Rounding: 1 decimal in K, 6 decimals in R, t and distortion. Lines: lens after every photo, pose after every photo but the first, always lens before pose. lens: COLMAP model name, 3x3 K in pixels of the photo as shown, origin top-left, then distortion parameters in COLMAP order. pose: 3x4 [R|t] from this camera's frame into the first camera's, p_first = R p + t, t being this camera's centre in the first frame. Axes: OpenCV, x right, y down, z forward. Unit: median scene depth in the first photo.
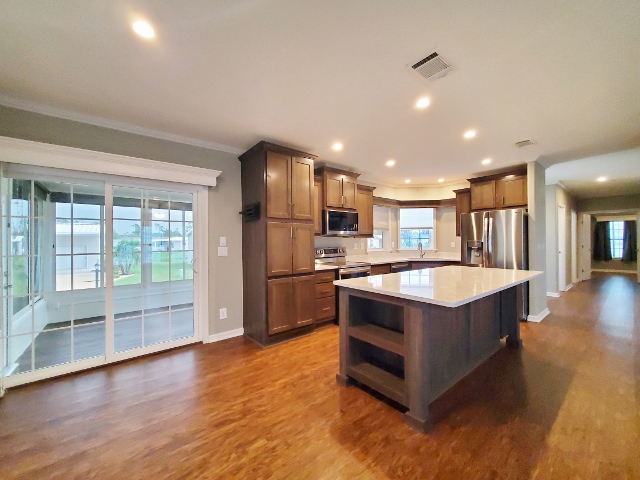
lens RADIAL K [[253.7, 0, 316.1], [0, 253.7, 242.6], [0, 0, 1]] dist [0.003474, -0.001427]
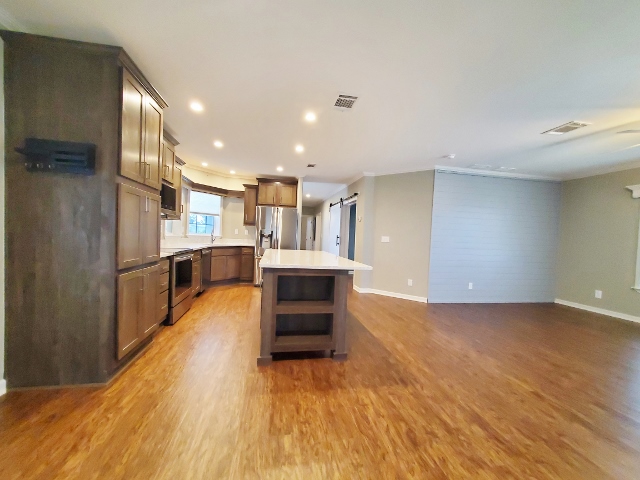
lens RADIAL K [[253.7, 0, 318.9], [0, 253.7, 242.3], [0, 0, 1]] dist [0.003474, -0.001427]
pose [[0.473978, 0.007330, 0.880506, -0.382225], [-0.046073, 0.998802, 0.016486, 0.025129], [-0.879331, -0.048382, 0.473748, 0.199772]]
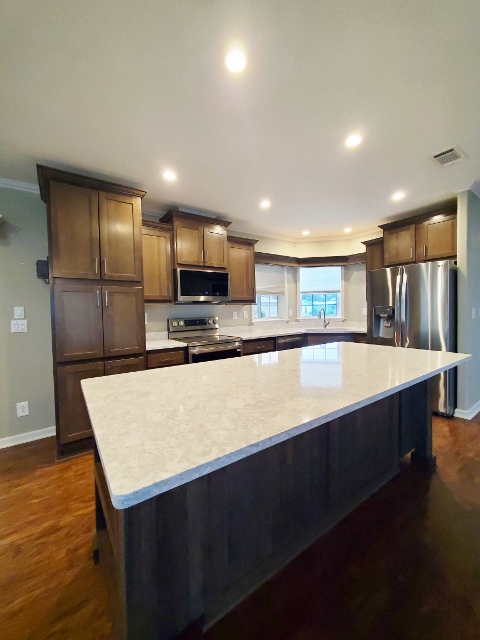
lens RADIAL K [[253.7, 0, 237.2], [0, 253.7, 318.9], [0, 0, 1]] dist [0.003474, -0.001427]
pose [[0.997906, -0.011768, -0.063594, 0.264502], [0.013879, 0.999364, 0.032855, -0.001642], [0.063167, -0.033669, 0.997435, 0.250681]]
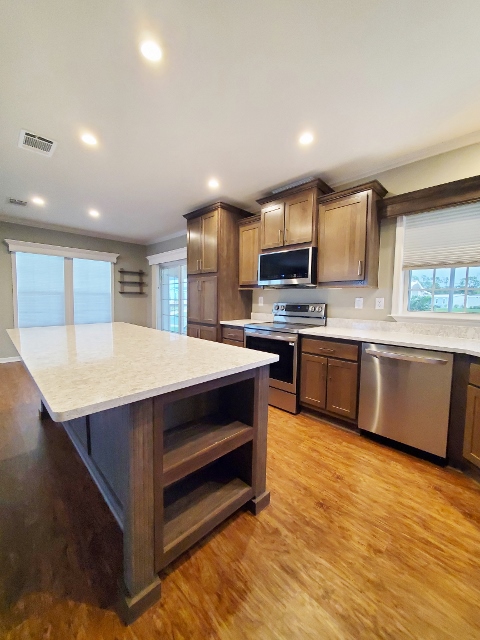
lens RADIAL K [[253.7, 0, 234.2], [0, 253.7, 314.7], [0, 0, 1]] dist [0.003474, -0.001427]
pose [[0.087311, 0.068512, -0.993822, 0.845838], [-0.018576, 0.997571, 0.067139, 0.008057], [0.996008, 0.012599, 0.088372, 0.843742]]
